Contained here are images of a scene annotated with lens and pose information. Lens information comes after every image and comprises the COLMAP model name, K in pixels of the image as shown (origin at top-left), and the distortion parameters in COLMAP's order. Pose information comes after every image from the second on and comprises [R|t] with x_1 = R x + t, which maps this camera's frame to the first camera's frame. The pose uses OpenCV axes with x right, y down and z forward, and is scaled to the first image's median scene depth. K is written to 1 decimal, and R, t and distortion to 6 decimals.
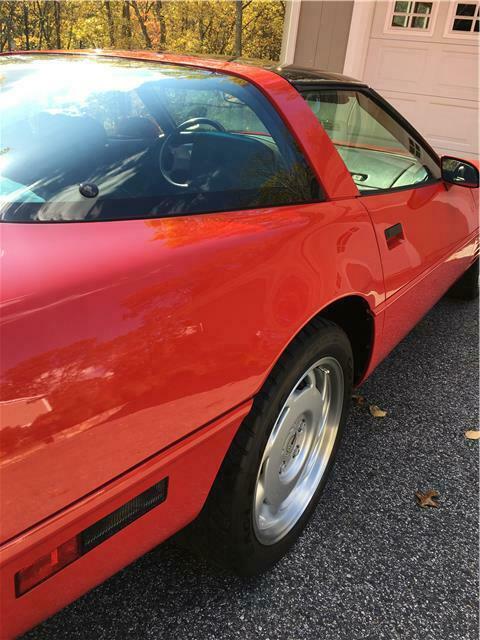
lens RADIAL K [[547.5, 0, 240.0], [0, 547.5, 320.0], [0, 0, 1]] dist [0.008164, -0.009023]
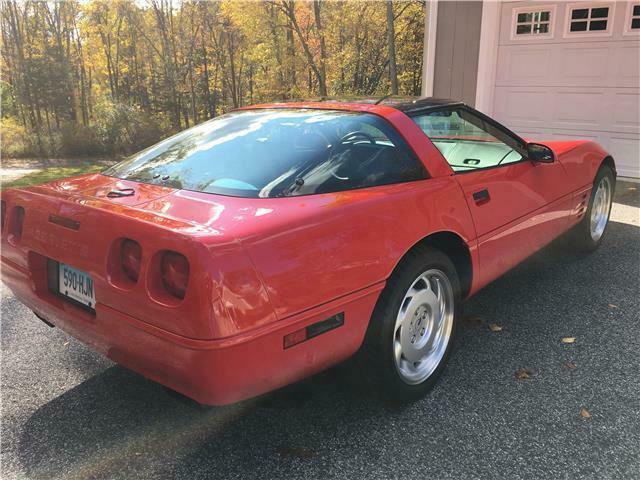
lens RADIAL K [[547.5, 0, 320.0], [0, 547.5, 240.0], [0, 0, 1]] dist [0.008164, -0.009023]
pose [[0.984816, -0.067103, -0.160109, 0.054955], [0.045022, 0.989442, -0.137759, 0.124818], [0.167662, 0.128459, 0.977439, -0.458388]]
